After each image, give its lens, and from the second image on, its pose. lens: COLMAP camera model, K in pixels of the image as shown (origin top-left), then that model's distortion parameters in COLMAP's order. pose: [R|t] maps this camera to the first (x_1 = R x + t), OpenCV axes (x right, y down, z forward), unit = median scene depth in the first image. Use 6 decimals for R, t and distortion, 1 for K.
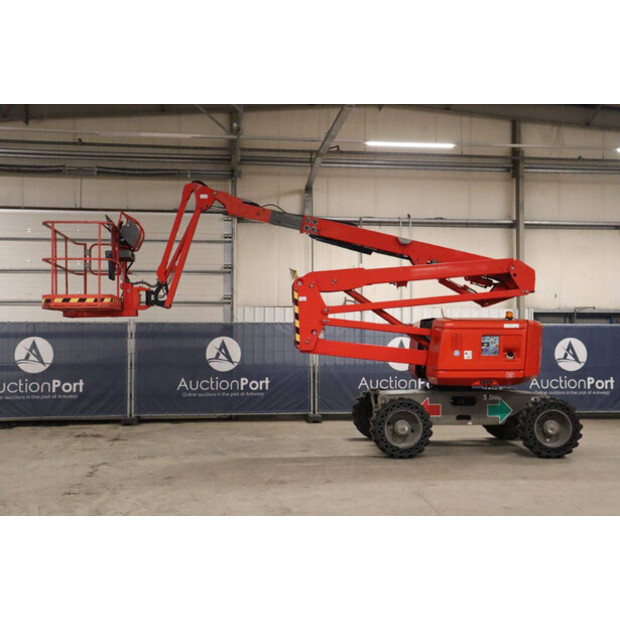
lens RADIAL K [[824.6, 0, 310.5], [0, 824.6, 303.0], [0, 0, 1]] dist [0.009927, 0.094344]
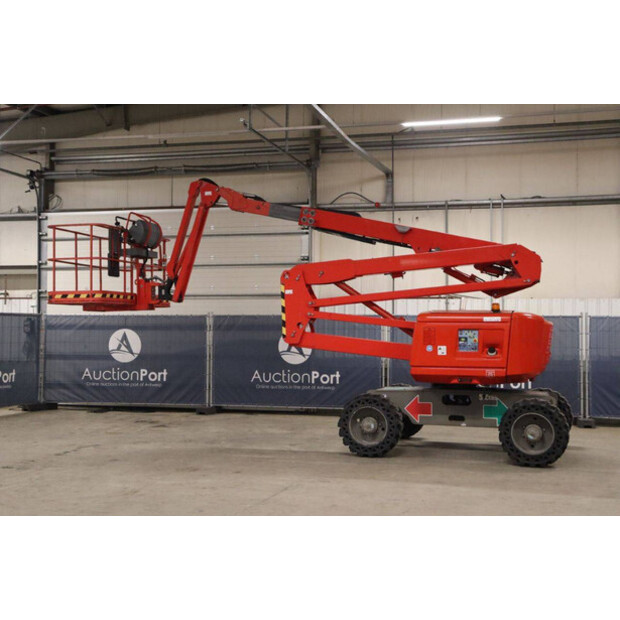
lens RADIAL K [[901.4, 0, 310.0], [0, 901.4, 310.0], [0, 0, 1]] dist [0.050199, 0.023023]
pose [[0.923295, -0.004172, -0.384069, 0.415339], [0.012081, 0.999762, 0.018182, -0.002520], [0.383902, -0.021427, 0.923125, 0.006274]]
